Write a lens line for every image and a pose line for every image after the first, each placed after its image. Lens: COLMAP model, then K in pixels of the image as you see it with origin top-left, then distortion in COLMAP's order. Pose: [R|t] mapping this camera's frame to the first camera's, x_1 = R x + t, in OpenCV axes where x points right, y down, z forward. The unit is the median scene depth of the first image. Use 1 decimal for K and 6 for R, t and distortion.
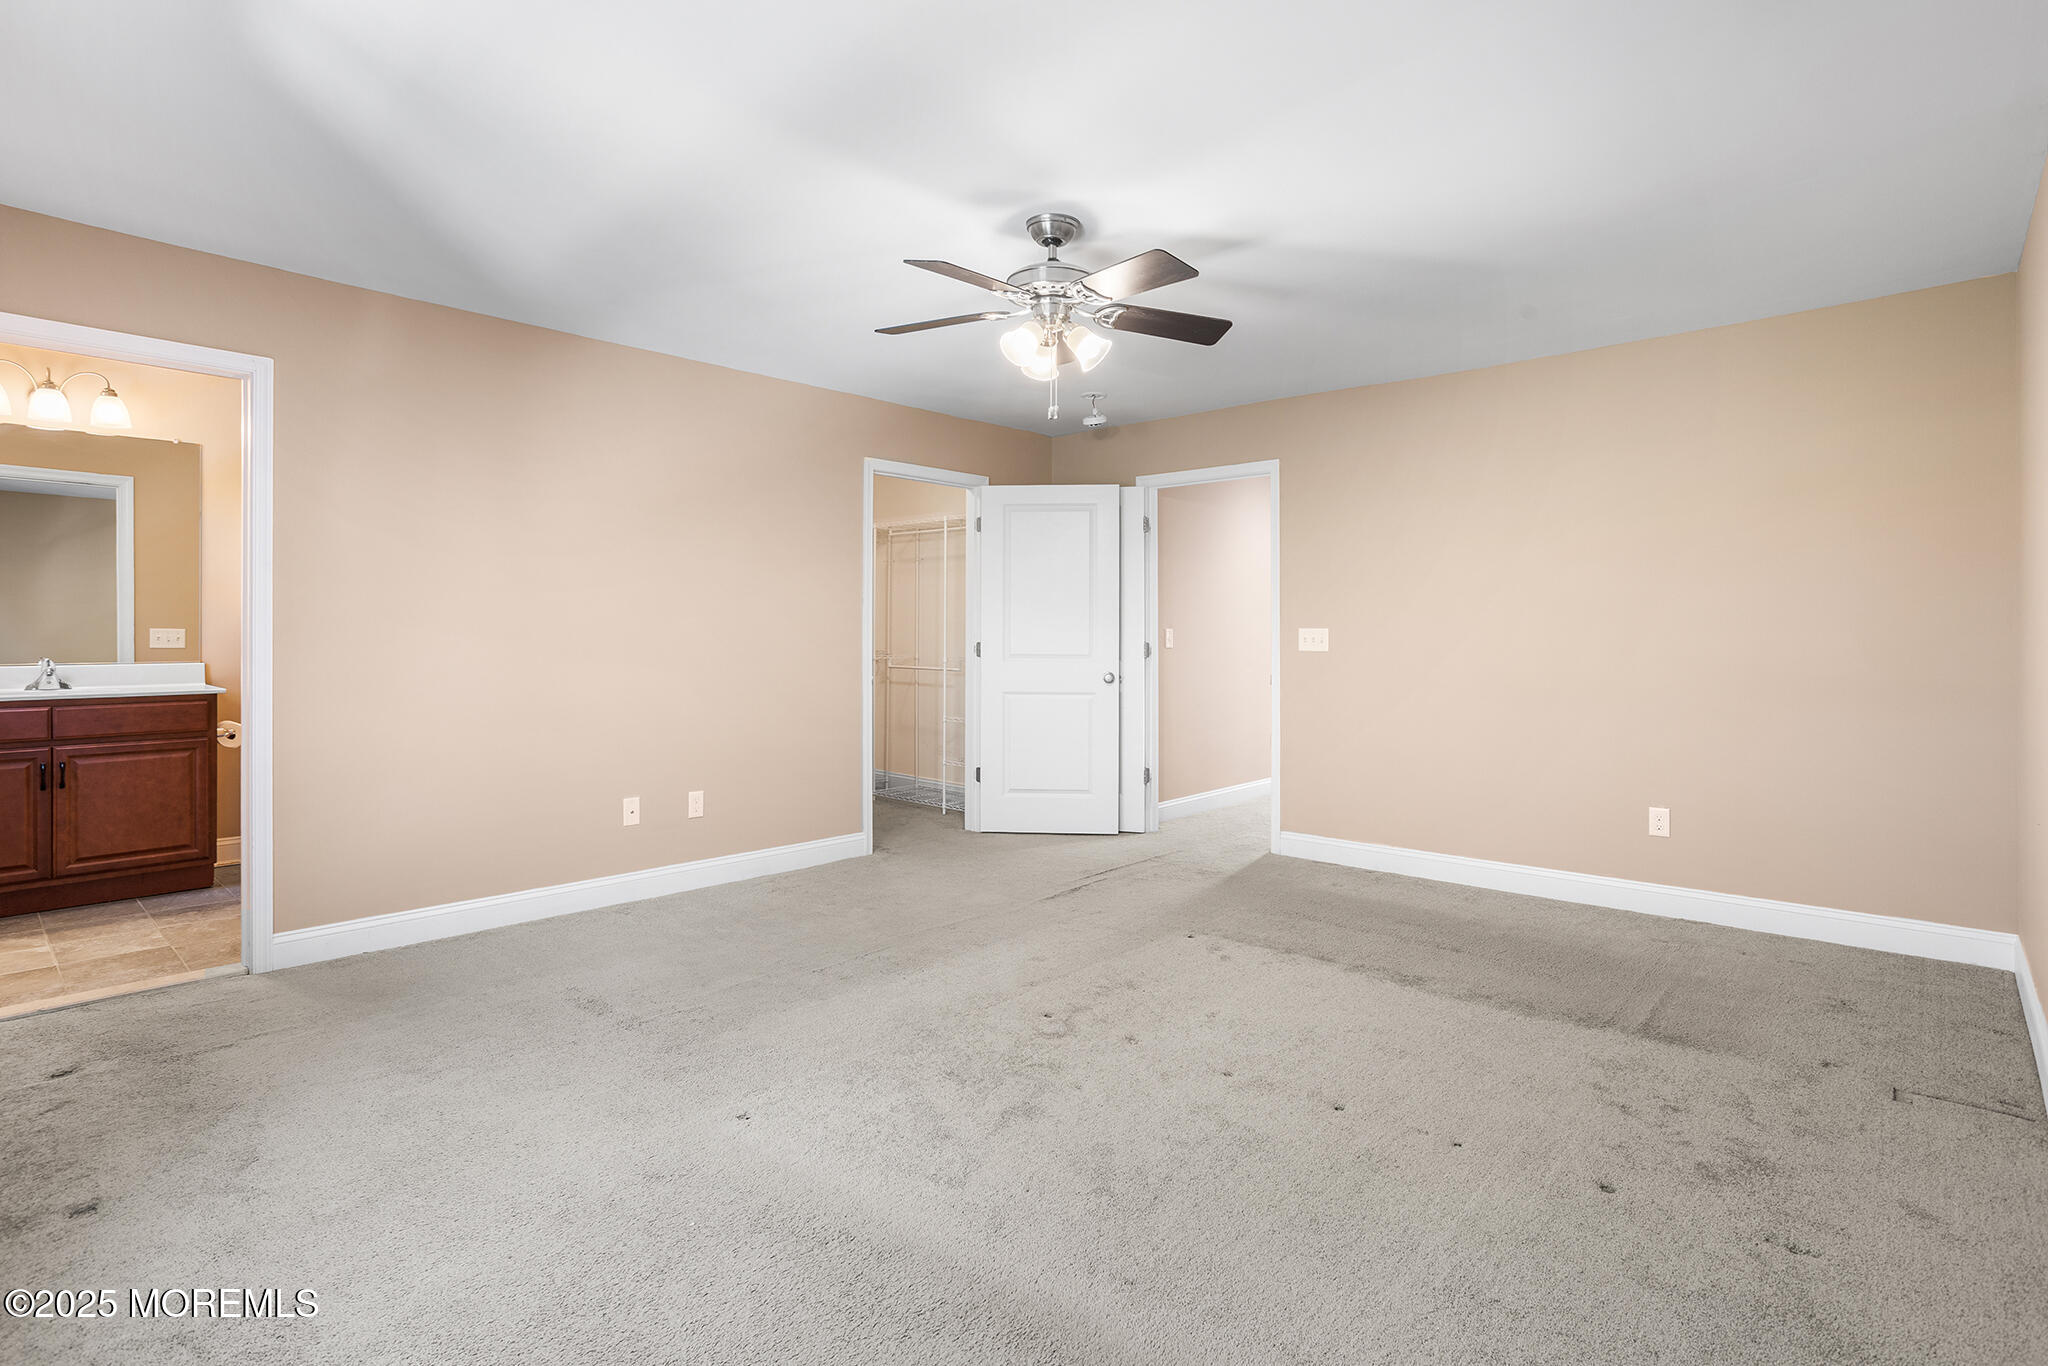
lens RADIAL K [[1002.5, 0, 1024.3], [0, 1002.5, 662.0], [0, 0, 1]] dist [-0.010710, 0.005315]
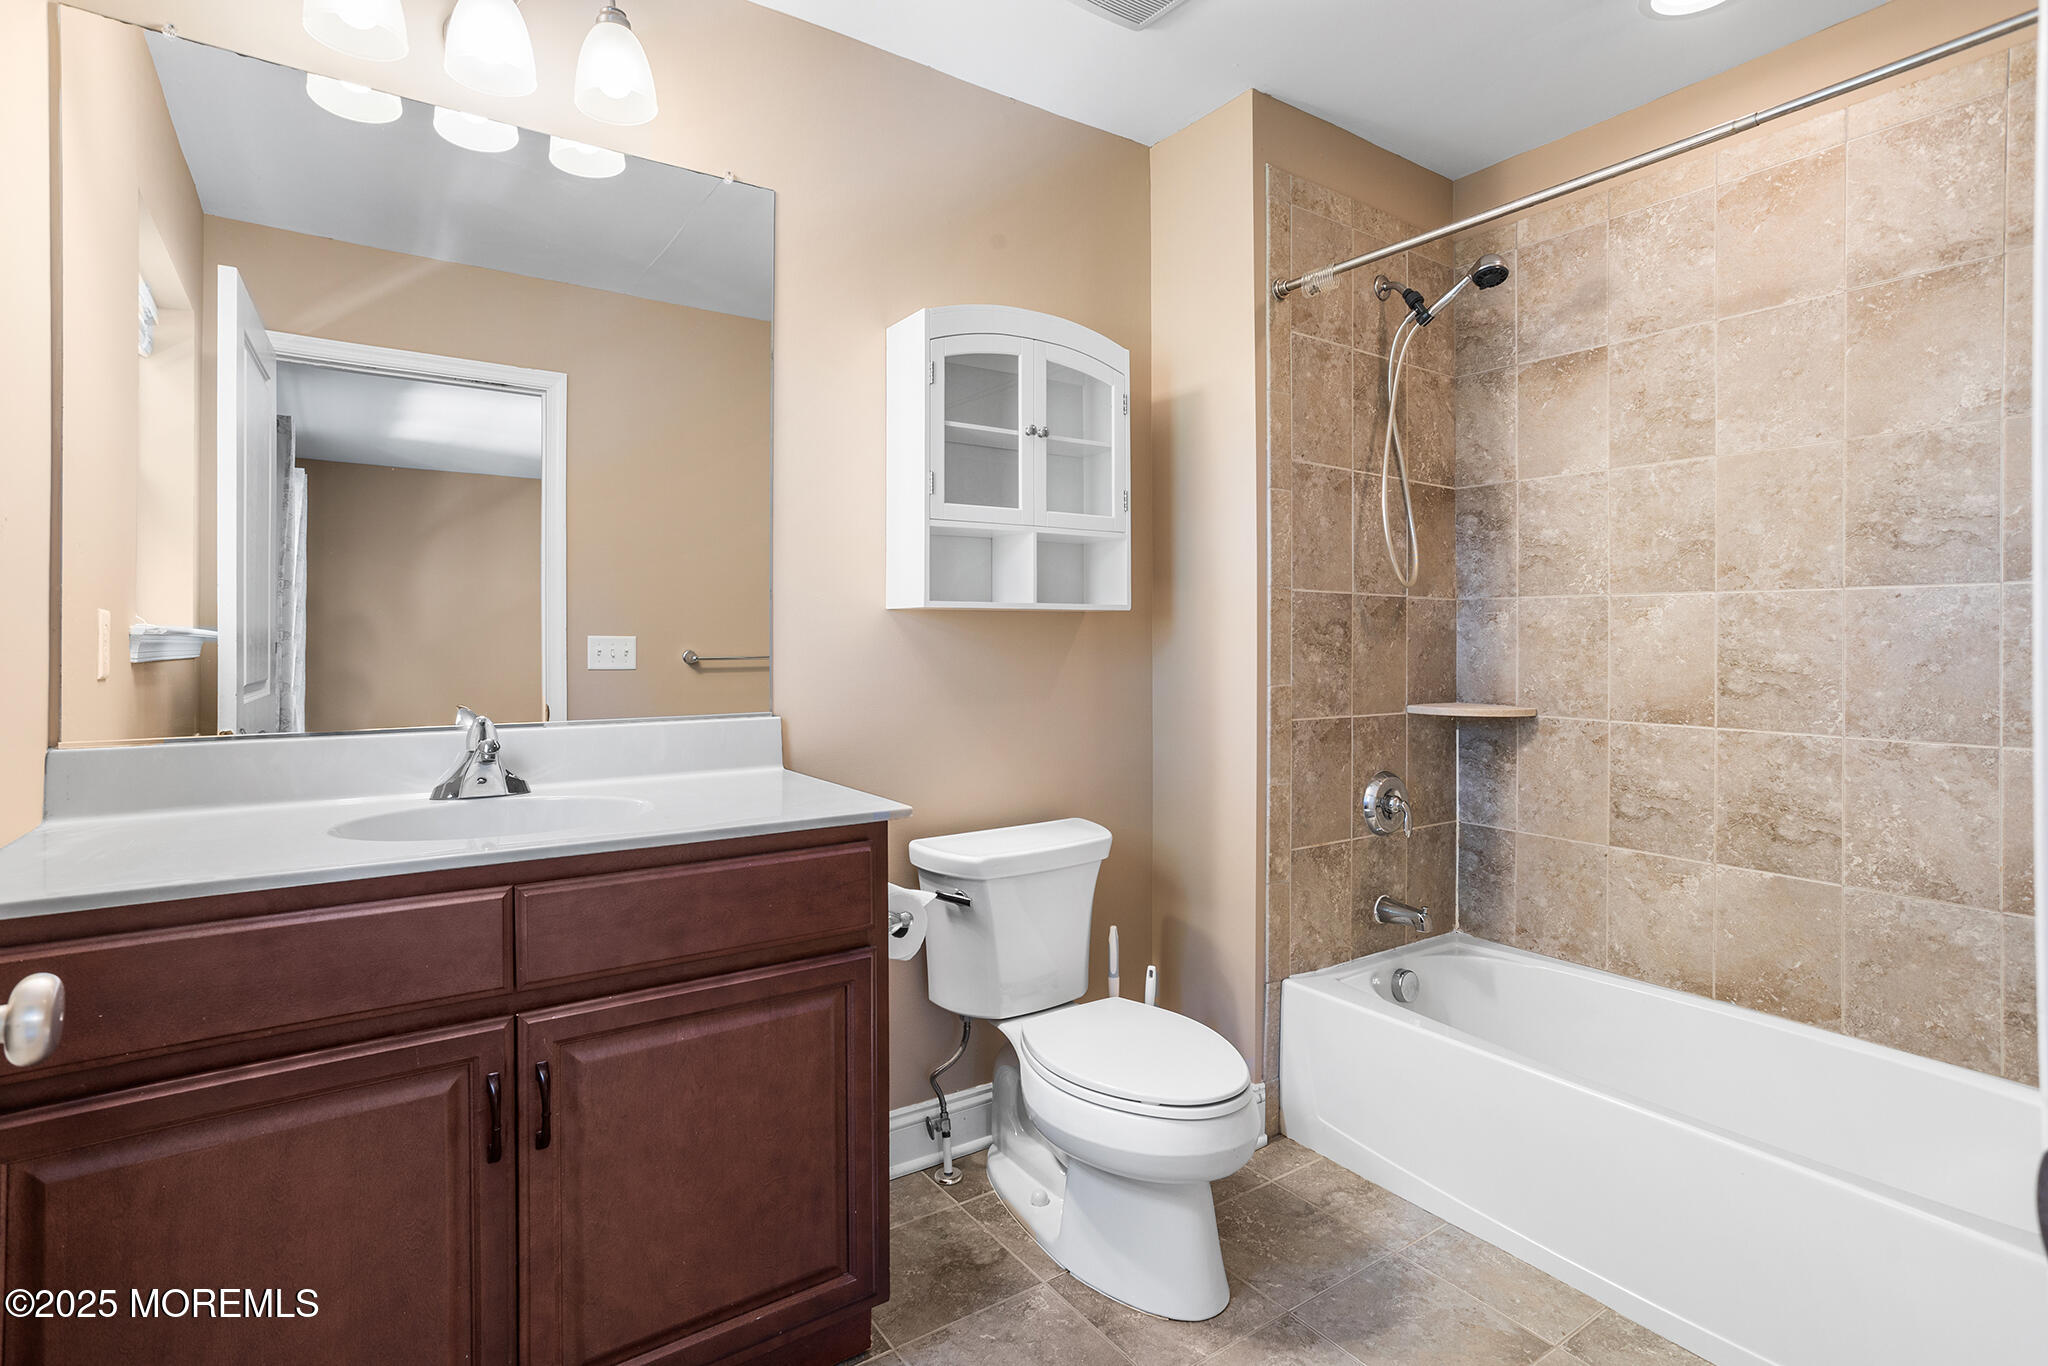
lens RADIAL K [[1002.5, 0, 1019.7], [0, 1002.5, 669.3], [0, 0, 1]] dist [-0.010710, 0.005315]
pose [[0.974108, 0.004530, -0.226038, -0.741597], [-0.003838, 0.999987, 0.003503, -0.025447], [0.226051, -0.002544, 0.974112, 0.721599]]
